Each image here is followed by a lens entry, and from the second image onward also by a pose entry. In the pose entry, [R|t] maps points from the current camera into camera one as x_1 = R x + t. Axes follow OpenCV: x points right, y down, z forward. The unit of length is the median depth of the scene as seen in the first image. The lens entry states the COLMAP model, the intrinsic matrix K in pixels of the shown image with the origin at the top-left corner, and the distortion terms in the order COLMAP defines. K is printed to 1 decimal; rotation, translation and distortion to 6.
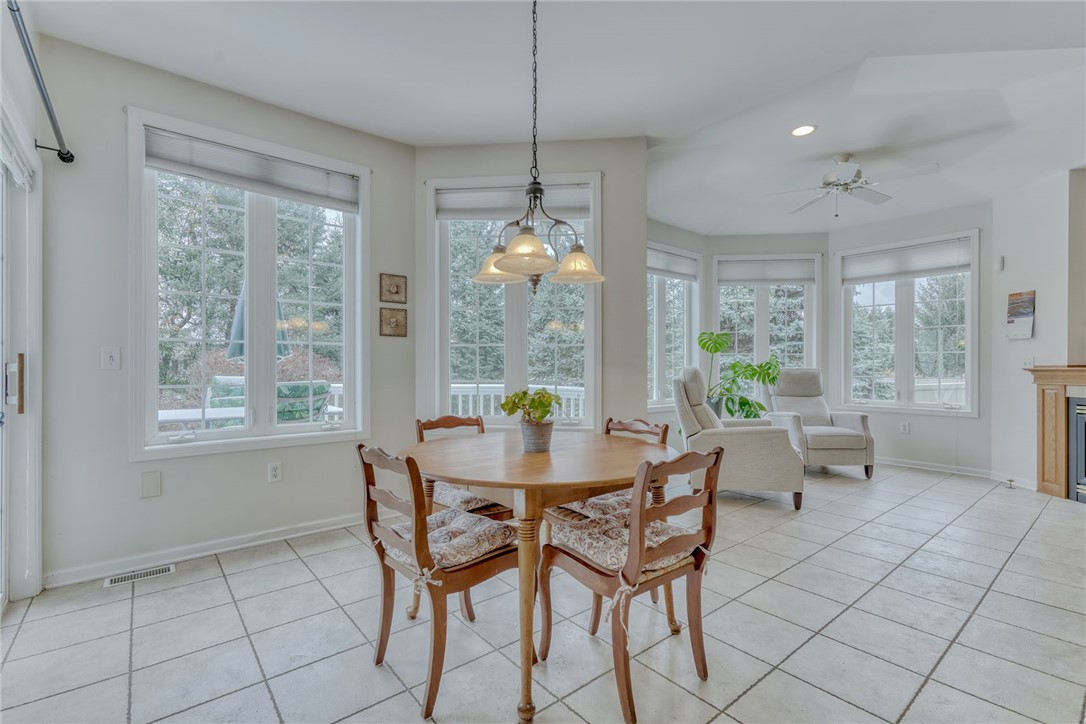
lens RADIAL K [[489.6, 0, 537.8], [0, 489.6, 368.4], [0, 0, 1]] dist [0.004926, 0.001635]
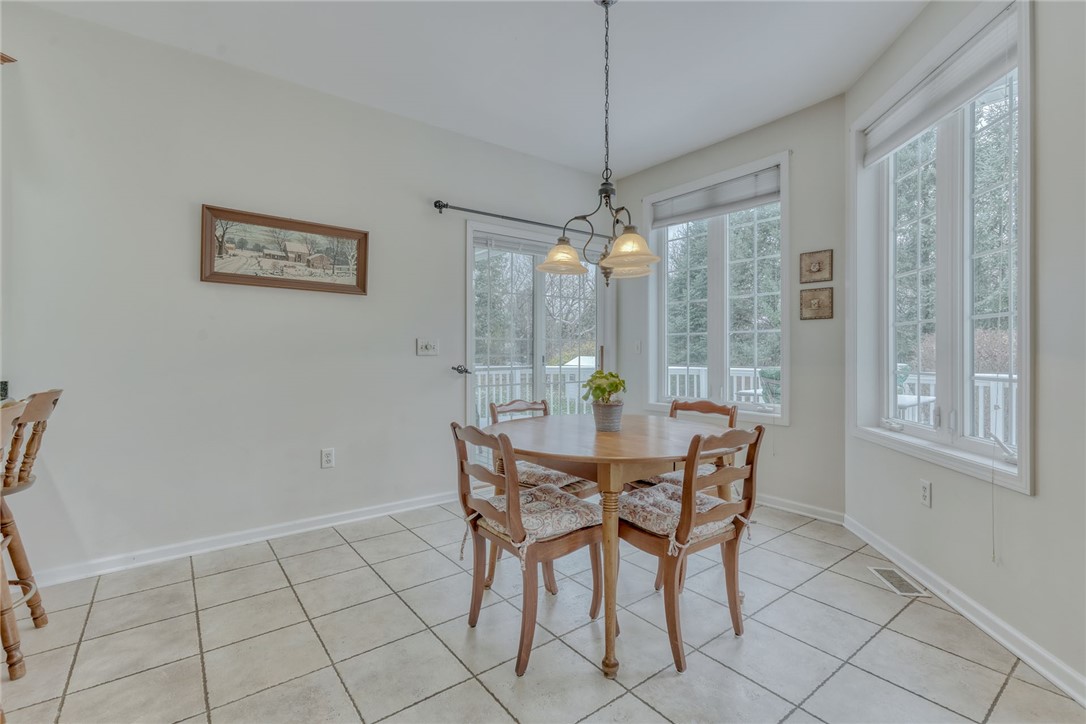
lens RADIAL K [[489.6, 0, 536.2], [0, 489.6, 351.7], [0, 0, 1]] dist [0.004926, 0.001635]
pose [[-0.036803, -0.000654, -0.999322, 0.515432], [-0.003858, 0.999992, -0.000512, -0.002393], [0.999315, 0.003836, -0.036806, 0.419405]]
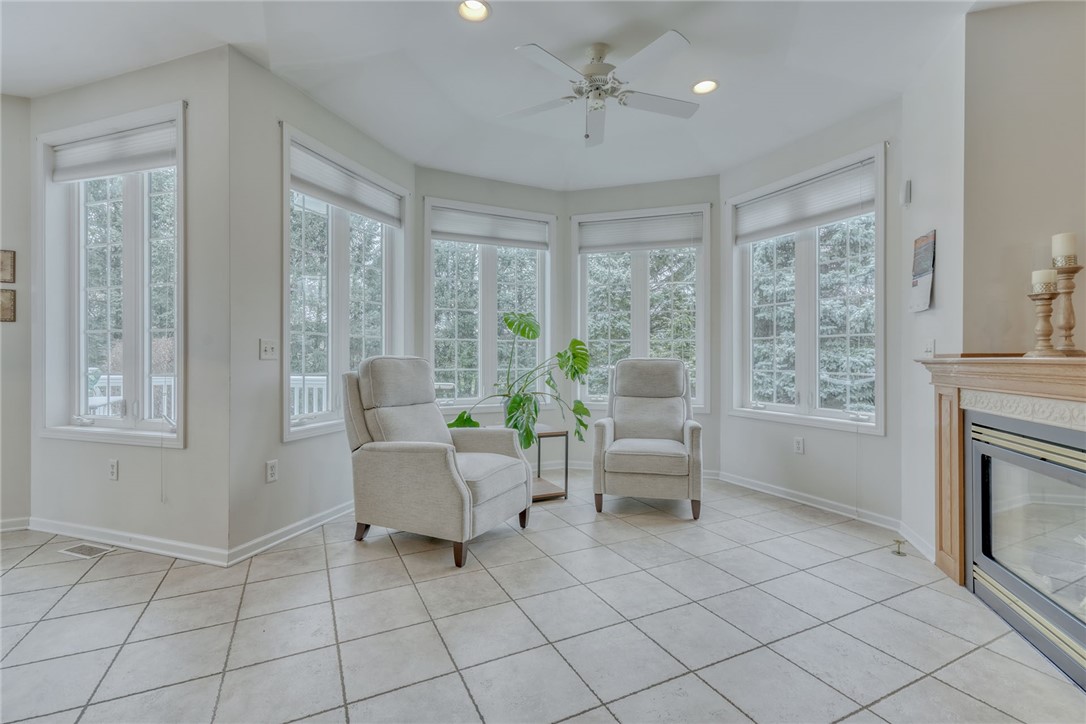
lens RADIAL K [[489.6, 0, 541.0], [0, 489.6, 355.8], [0, 0, 1]] dist [0.004926, 0.001635]
pose [[0.974351, -0.001366, -0.225030, 0.674638], [-0.000050, 0.999980, -0.006290, -0.000206], [0.225034, 0.006140, 0.974332, 0.307167]]
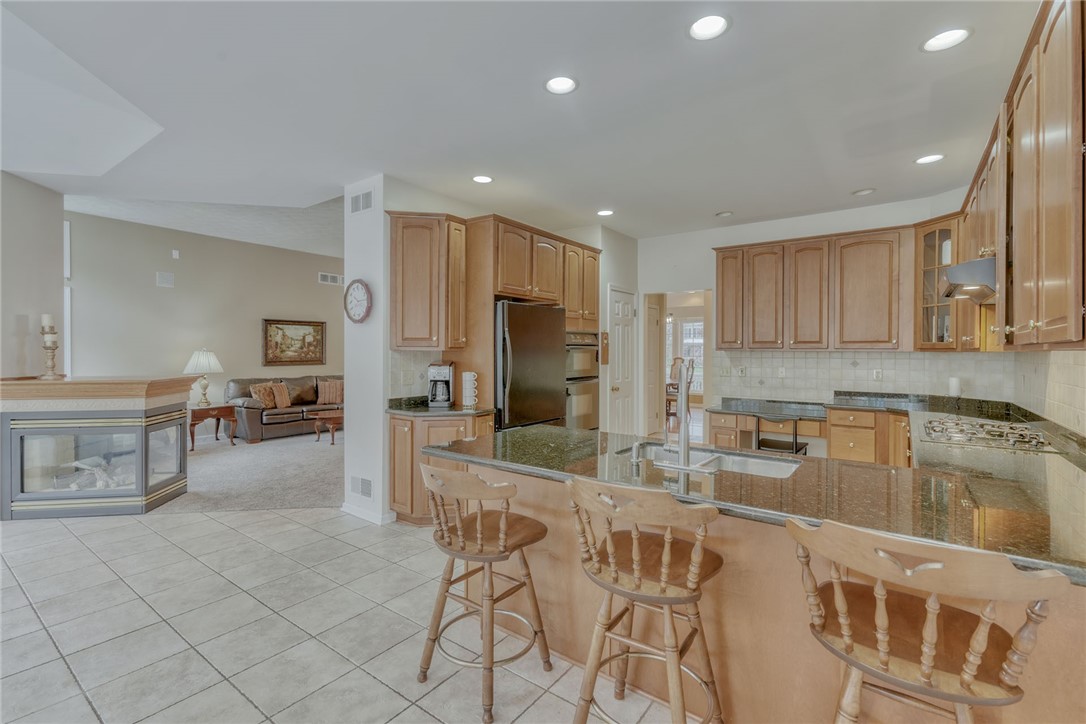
lens RADIAL K [[489.6, 0, 539.4], [0, 489.6, 352.4], [0, 0, 1]] dist [0.004926, 0.001635]
pose [[-0.245279, -0.004751, 0.969441, -0.081112], [-0.001400, 0.999989, 0.004547, -0.057381], [-0.969451, -0.000241, -0.245283, 0.218506]]
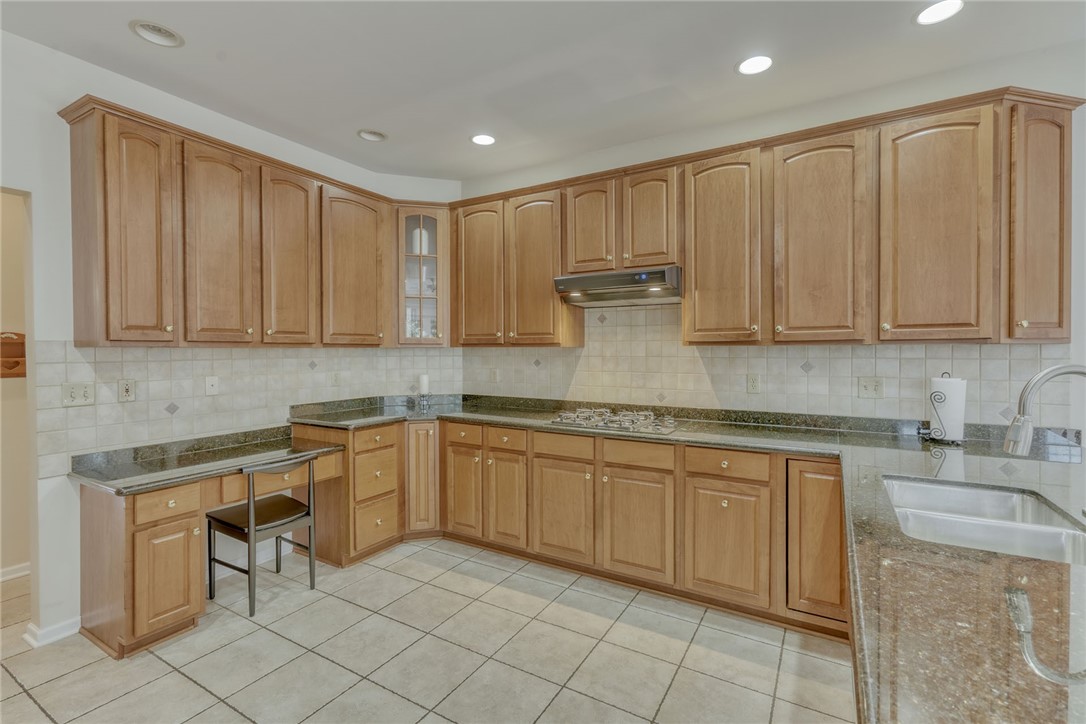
lens RADIAL K [[489.6, 0, 544.9], [0, 489.6, 354.5], [0, 0, 1]] dist [0.004926, 0.001635]
pose [[-0.938267, 0.003470, -0.345894, 0.711003], [0.000538, 0.999963, 0.008571, -0.051464], [0.345911, 0.007856, -0.938234, 0.137086]]
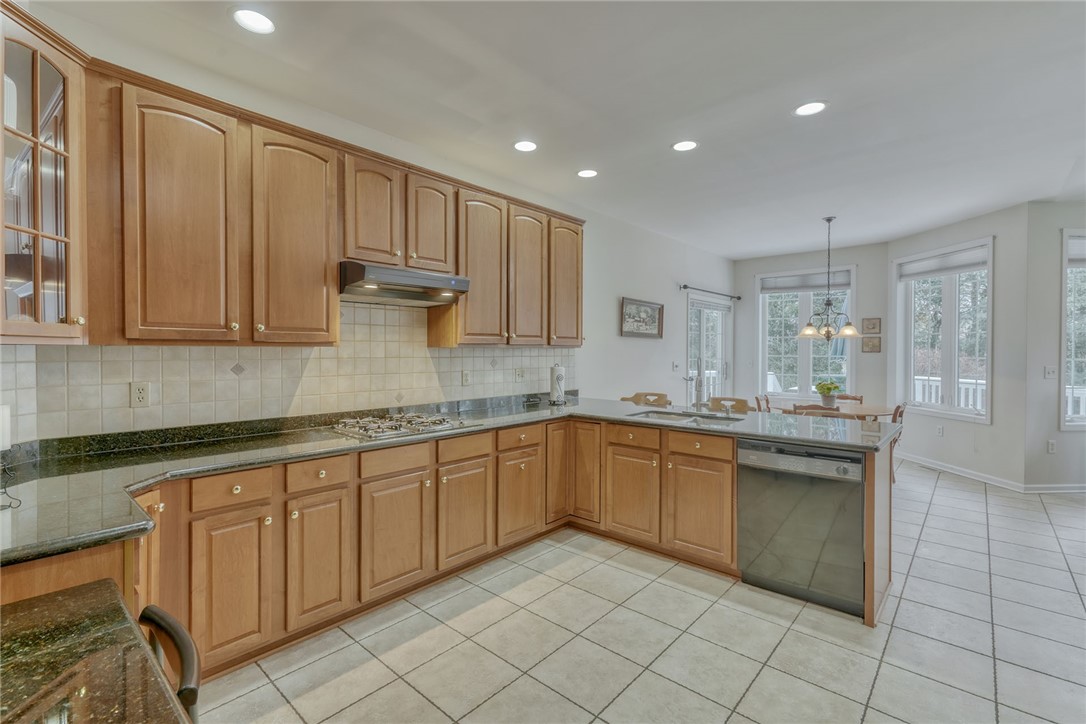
lens RADIAL K [[489.6, 0, 537.6], [0, 489.6, 354.8], [0, 0, 1]] dist [0.004926, 0.001635]
pose [[0.154936, 0.010139, -0.987873, 1.057961], [-0.005612, 0.999940, 0.009383, -0.054008], [0.987909, 0.004090, 0.154983, -0.401341]]
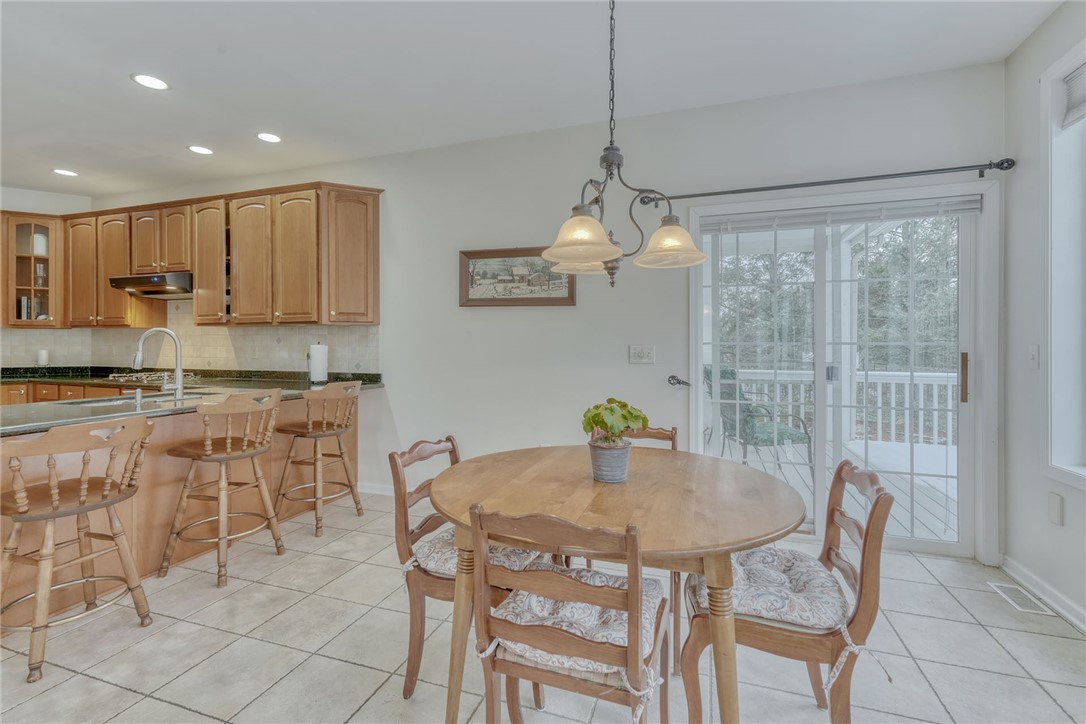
lens RADIAL K [[489.6, 0, 526.2], [0, 489.6, 346.1], [0, 0, 1]] dist [0.004926, 0.001635]
pose [[-0.851298, 0.001478, -0.524680, 0.265538], [-0.002817, 0.999969, 0.007389, -0.027409], [0.524675, 0.007768, -0.851267, 0.755743]]
